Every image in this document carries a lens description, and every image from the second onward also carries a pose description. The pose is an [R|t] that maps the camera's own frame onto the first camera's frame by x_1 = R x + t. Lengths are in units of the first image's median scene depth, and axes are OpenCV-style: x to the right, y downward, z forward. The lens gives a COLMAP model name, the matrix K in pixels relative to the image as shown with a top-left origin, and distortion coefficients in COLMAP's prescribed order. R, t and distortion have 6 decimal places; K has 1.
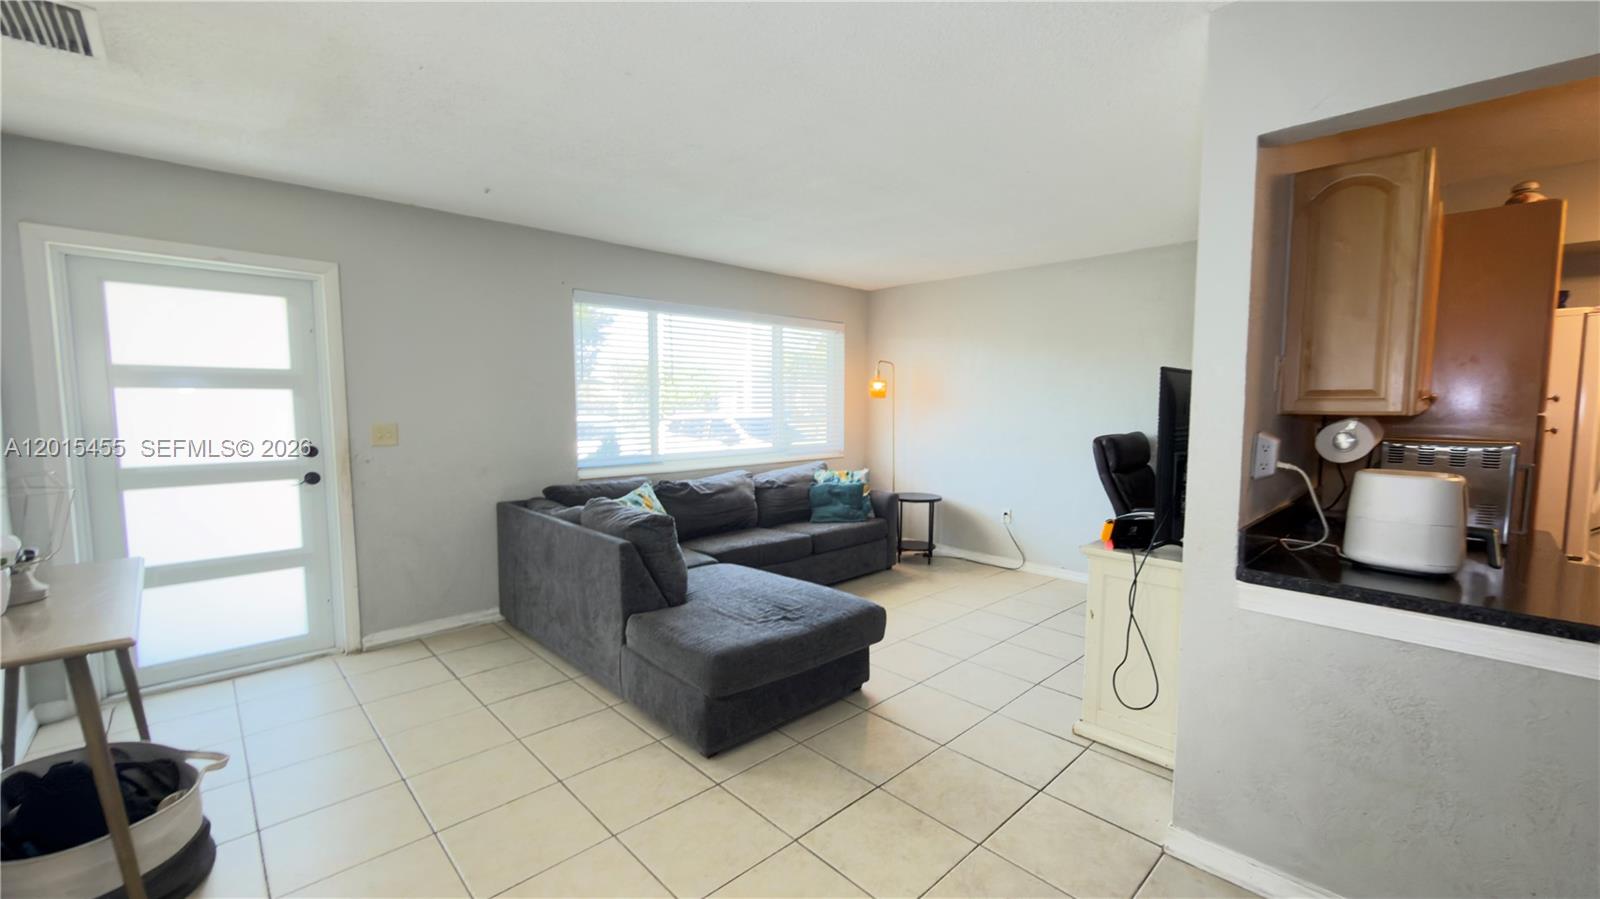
lens RADIAL K [[640.2, 0, 800.6], [0, 640.2, 452.8], [0, 0, 1]] dist [0.000311, -0.000410]
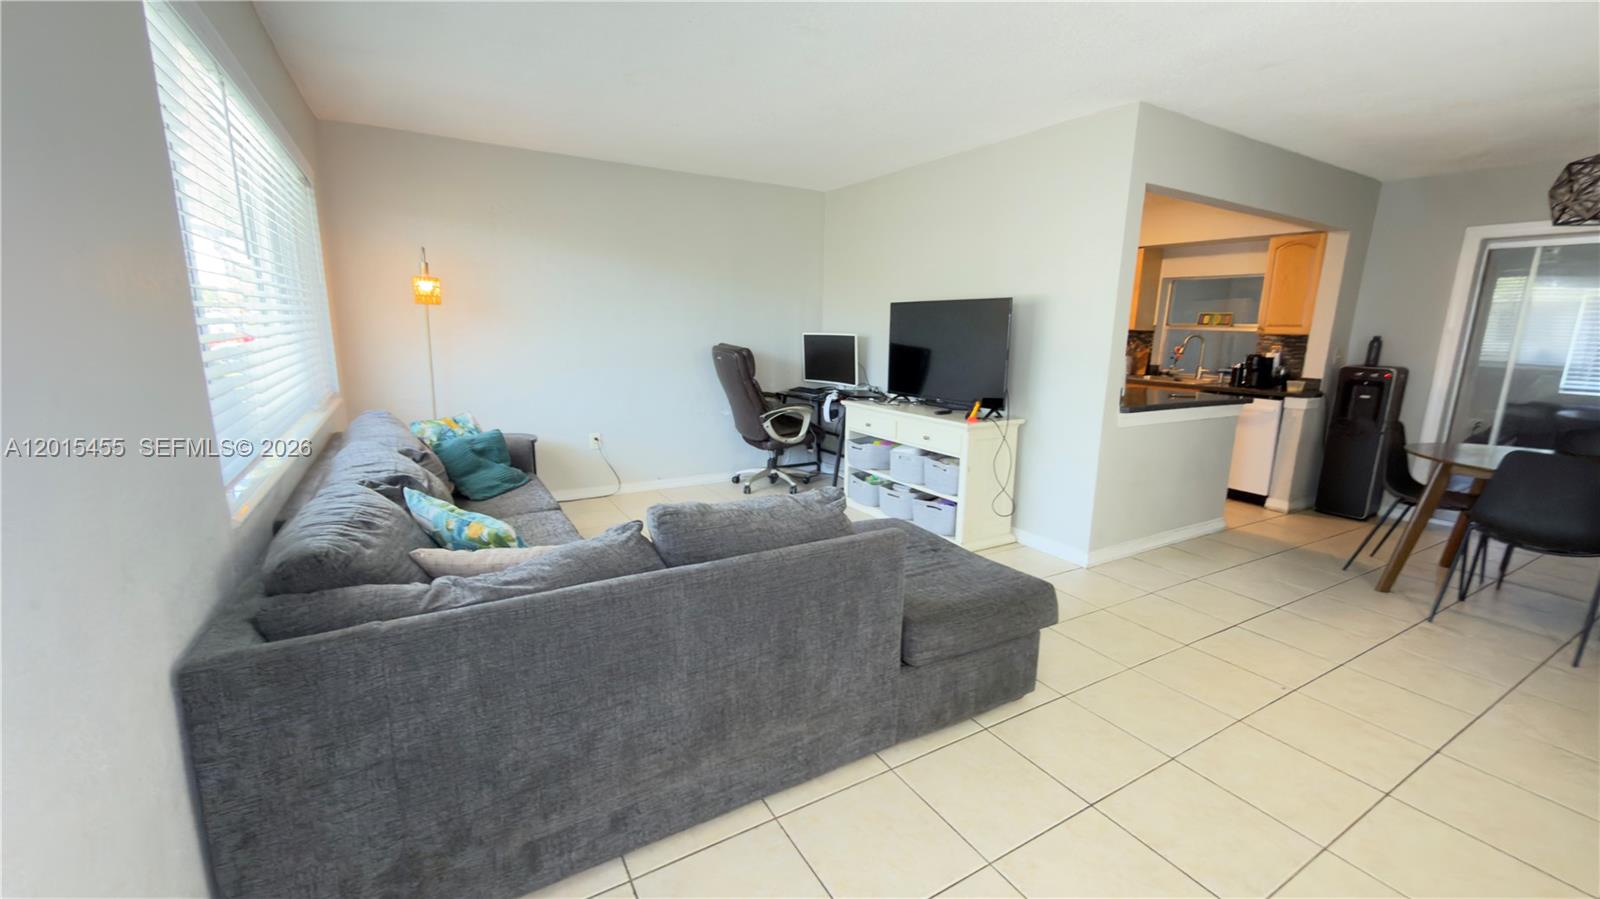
lens RADIAL K [[640.2, 0, 800.6], [0, 640.2, 452.8], [0, 0, 1]] dist [0.000311, -0.000410]
pose [[0.228285, -0.191941, 0.954487, -1.298503], [0.060172, 0.981281, 0.182937, -0.092439], [-0.971733, 0.015671, 0.235561, 1.337197]]
